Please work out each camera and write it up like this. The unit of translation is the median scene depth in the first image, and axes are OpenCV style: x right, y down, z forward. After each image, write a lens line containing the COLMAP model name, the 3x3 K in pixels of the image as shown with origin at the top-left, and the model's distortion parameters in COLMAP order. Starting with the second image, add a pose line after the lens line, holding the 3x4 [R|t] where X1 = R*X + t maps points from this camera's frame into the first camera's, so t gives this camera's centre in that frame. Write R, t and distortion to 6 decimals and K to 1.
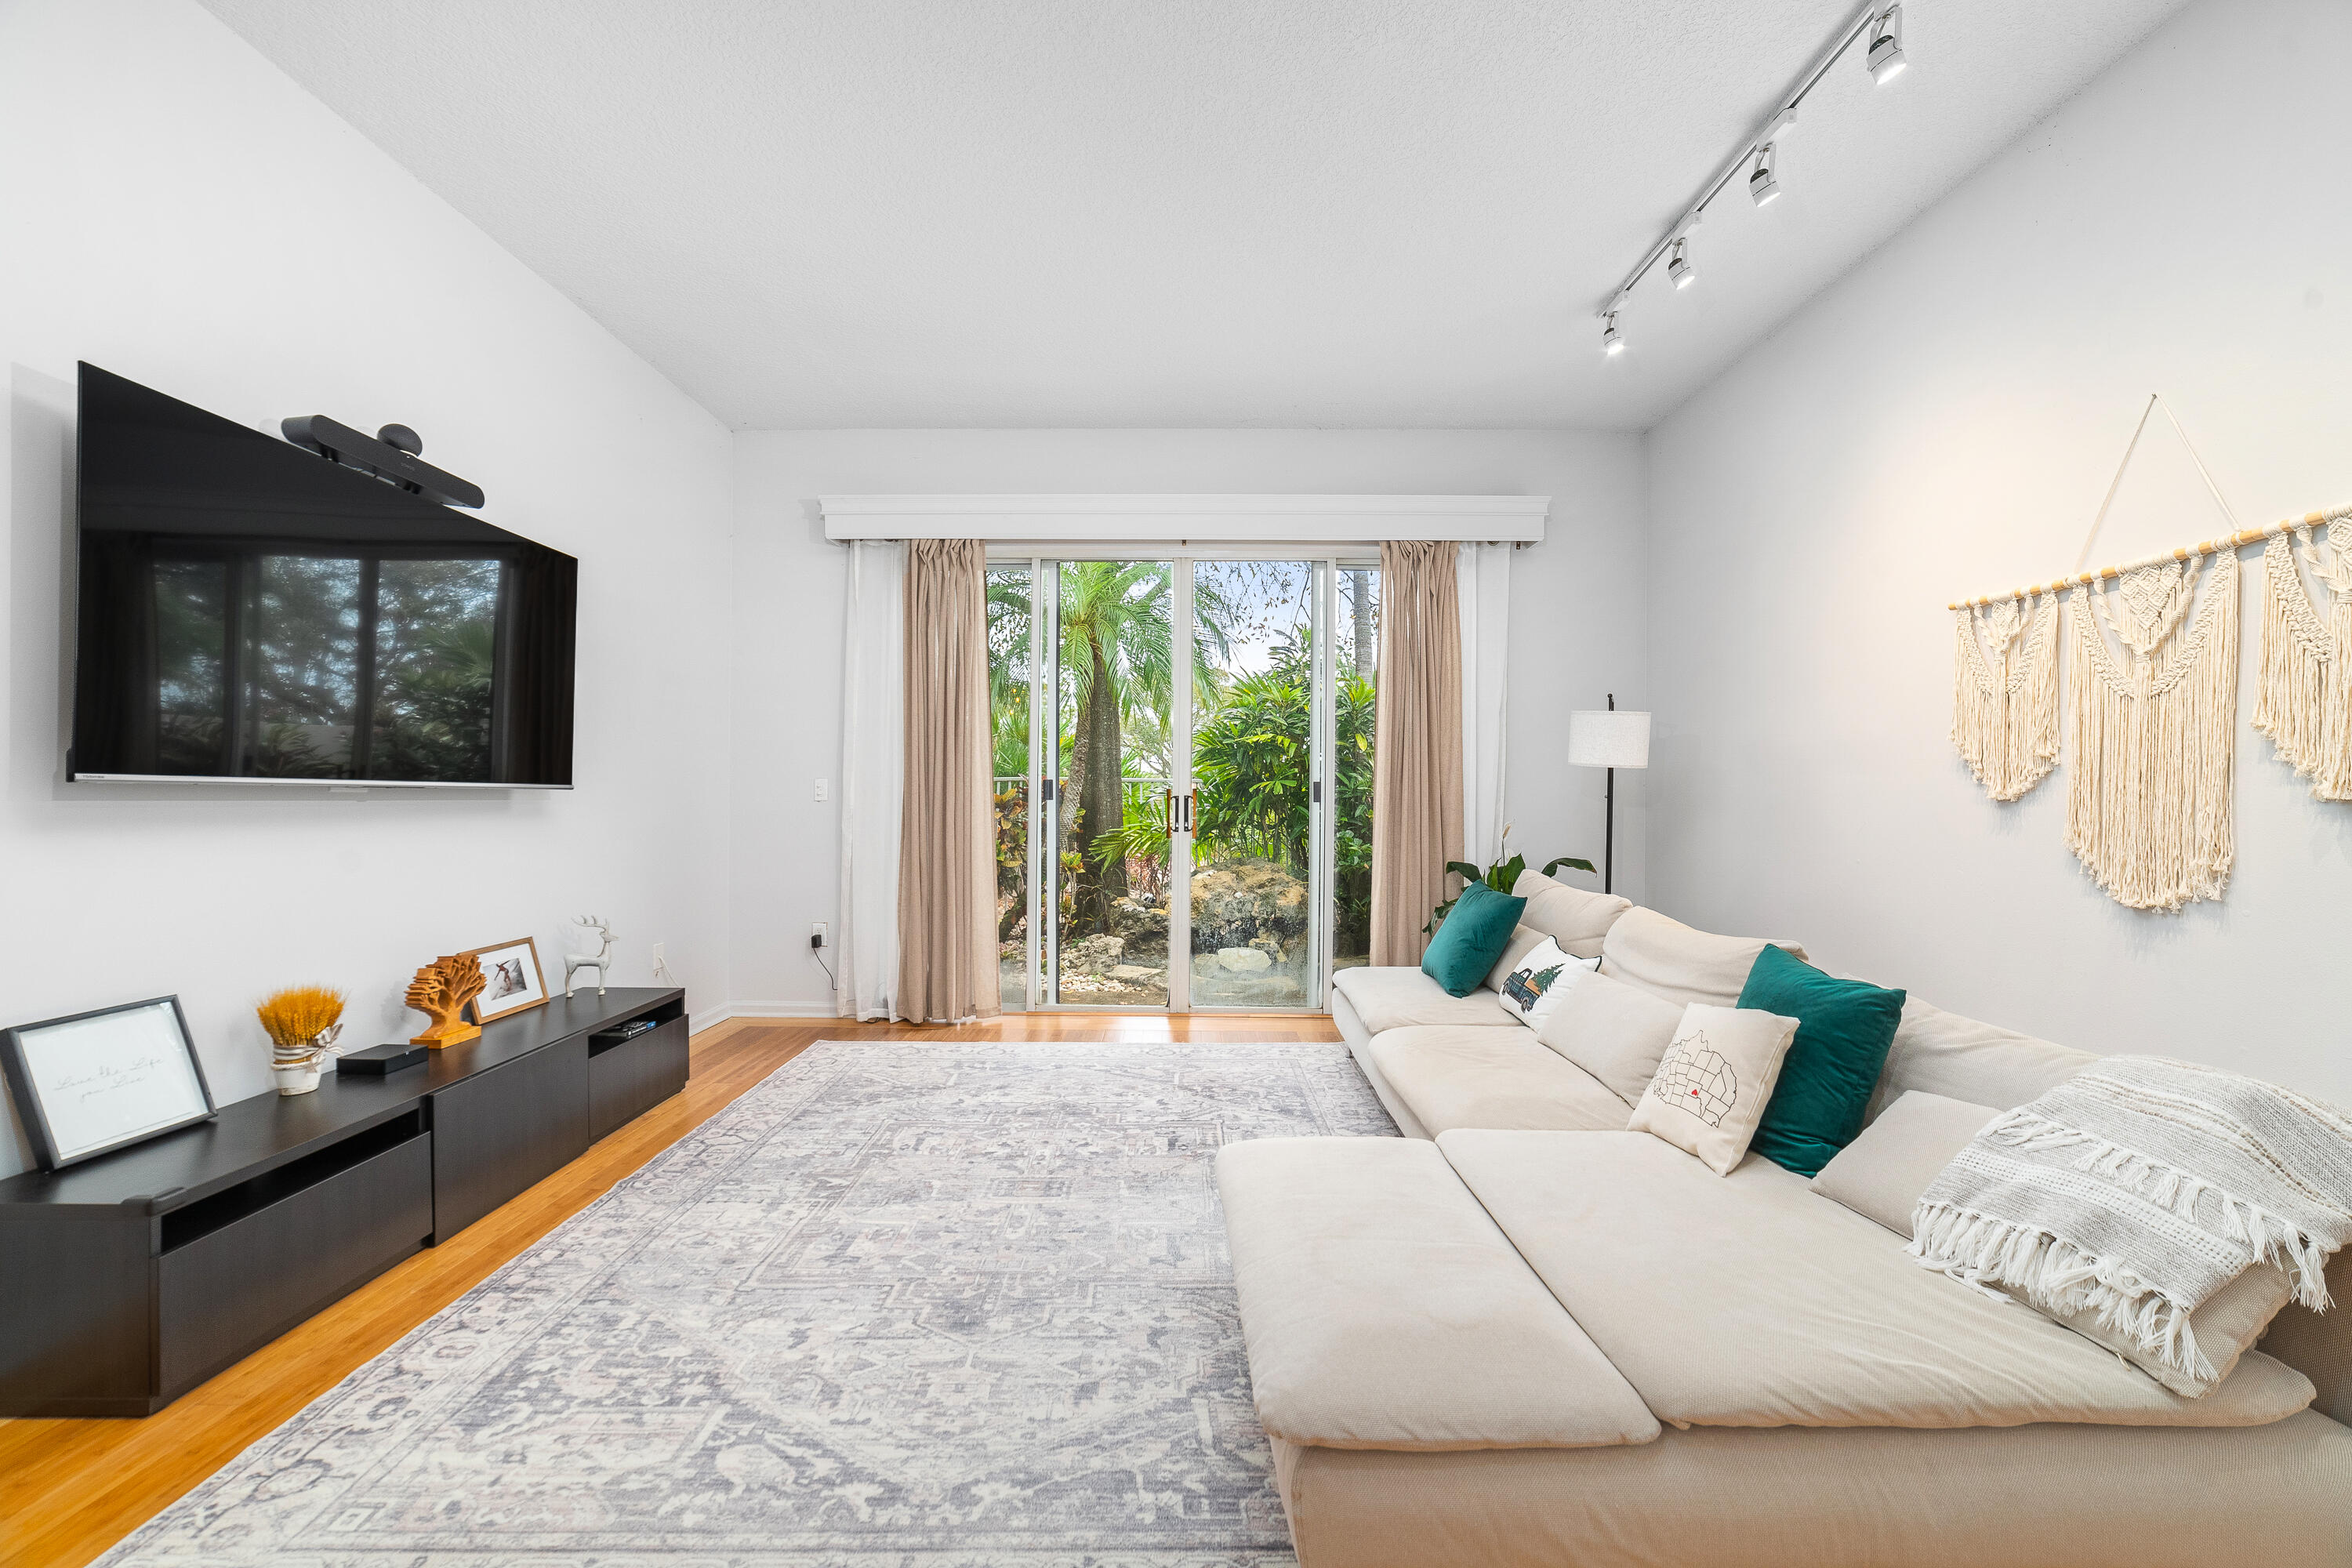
lens RADIAL K [[907.1, 0, 1165.8], [0, 907.1, 787.0], [0, 0, 1]] dist [-0.017987, 0.006457]
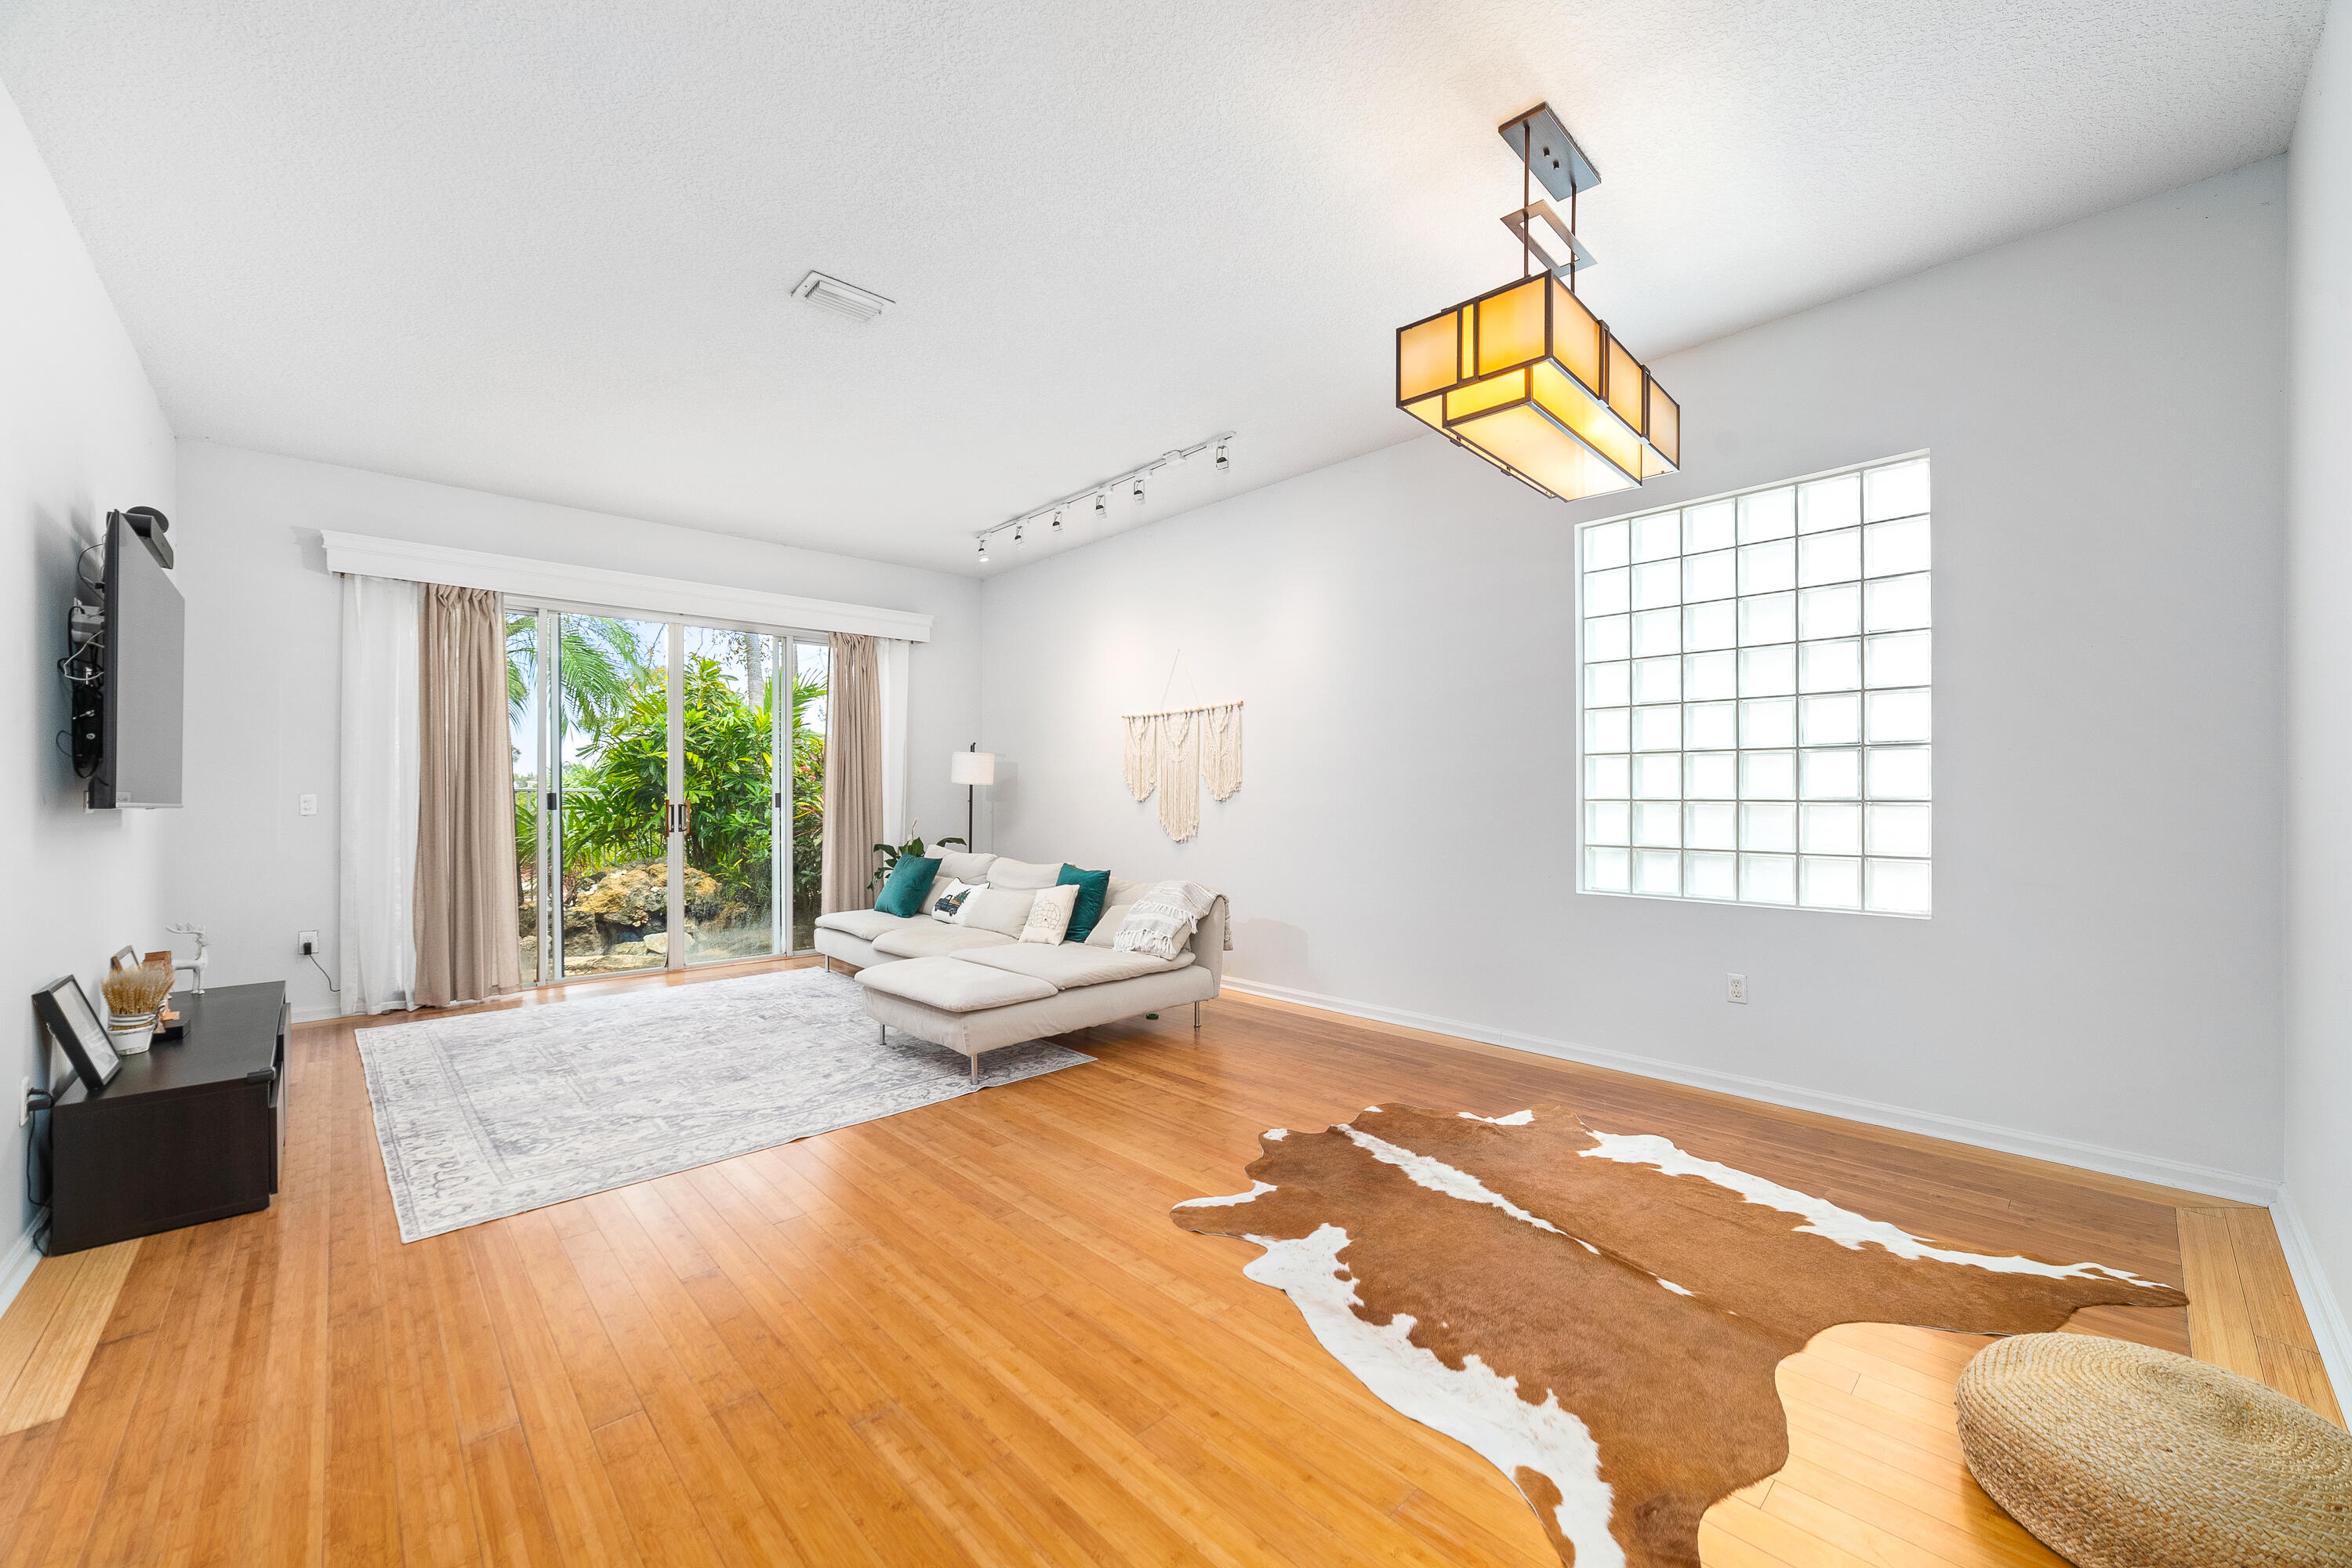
lens RADIAL K [[907.1, 0, 1153.0], [0, 907.1, 791.2], [0, 0, 1]] dist [-0.017987, 0.006457]
pose [[0.731617, -0.007552, 0.681674, -0.651933], [0.005988, 0.999971, 0.004651, -0.020809], [-0.681689, 0.000679, 0.731641, -0.752602]]
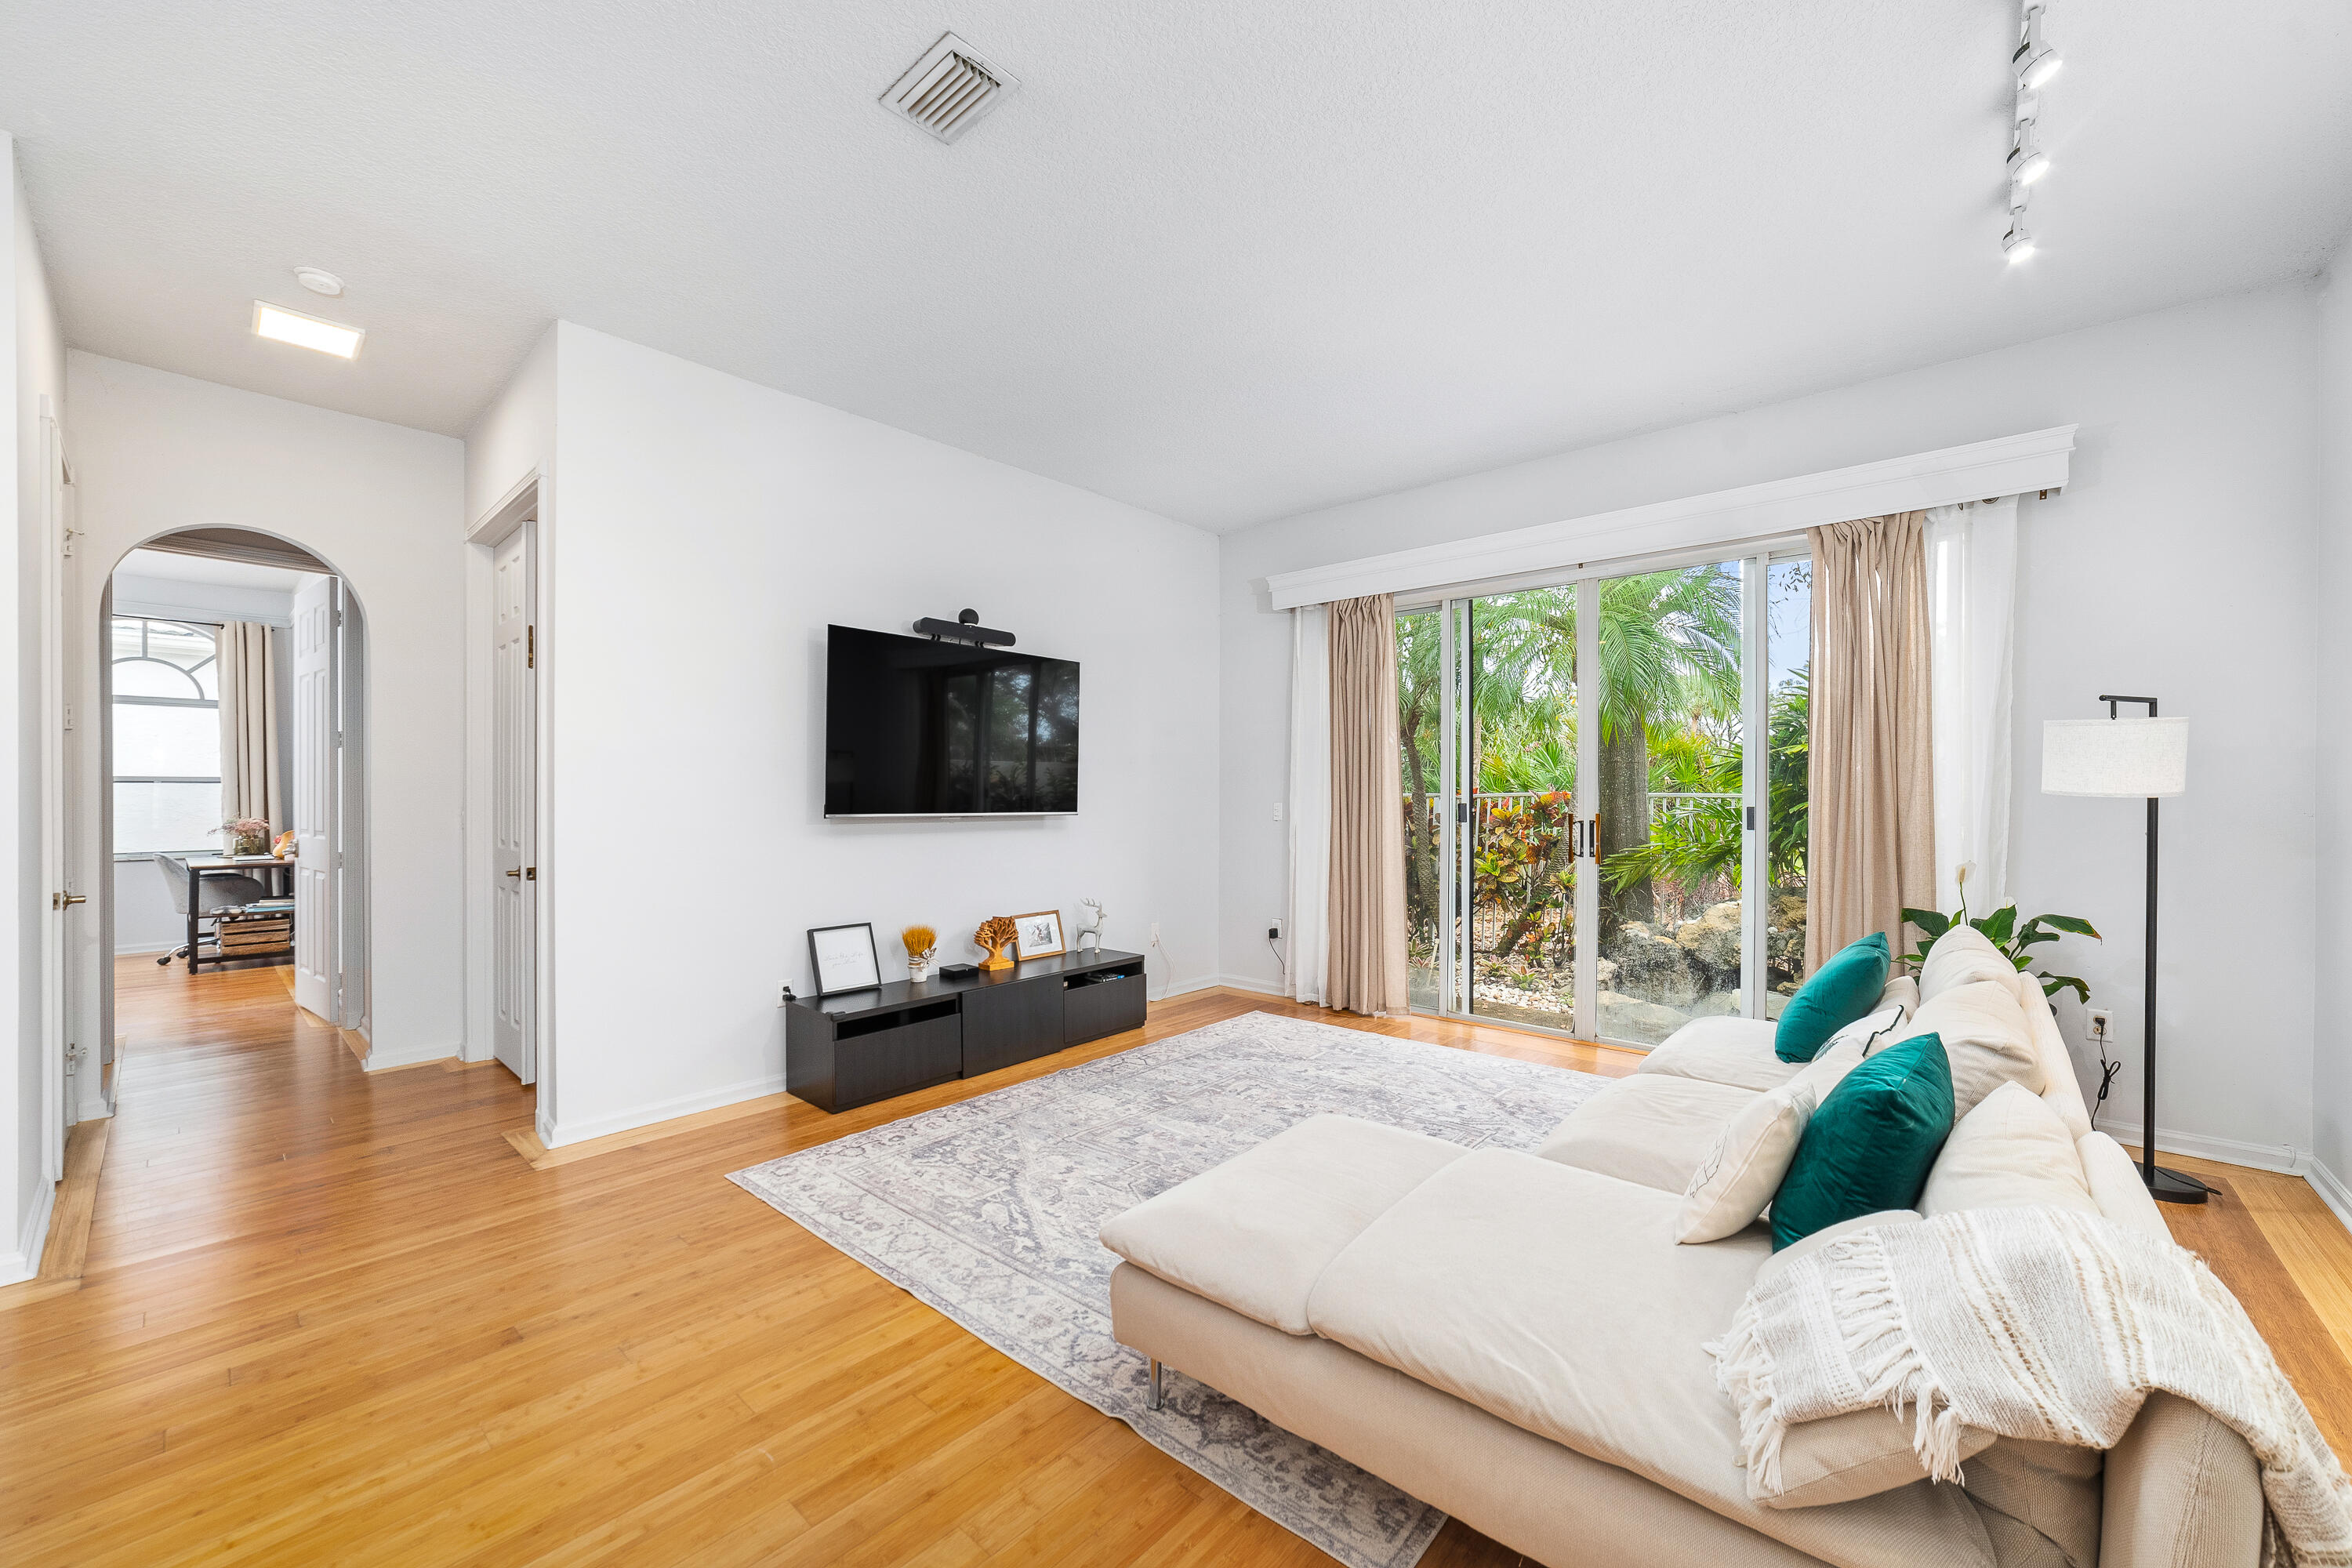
lens RADIAL K [[907.1, 0, 1161.5], [0, 907.1, 788.2], [0, 0, 1]] dist [-0.017987, 0.006457]
pose [[0.752745, -0.008047, -0.658263, 0.556891], [0.007188, 0.999966, -0.004005, -0.044165], [0.658273, -0.001717, 0.752777, -0.073867]]
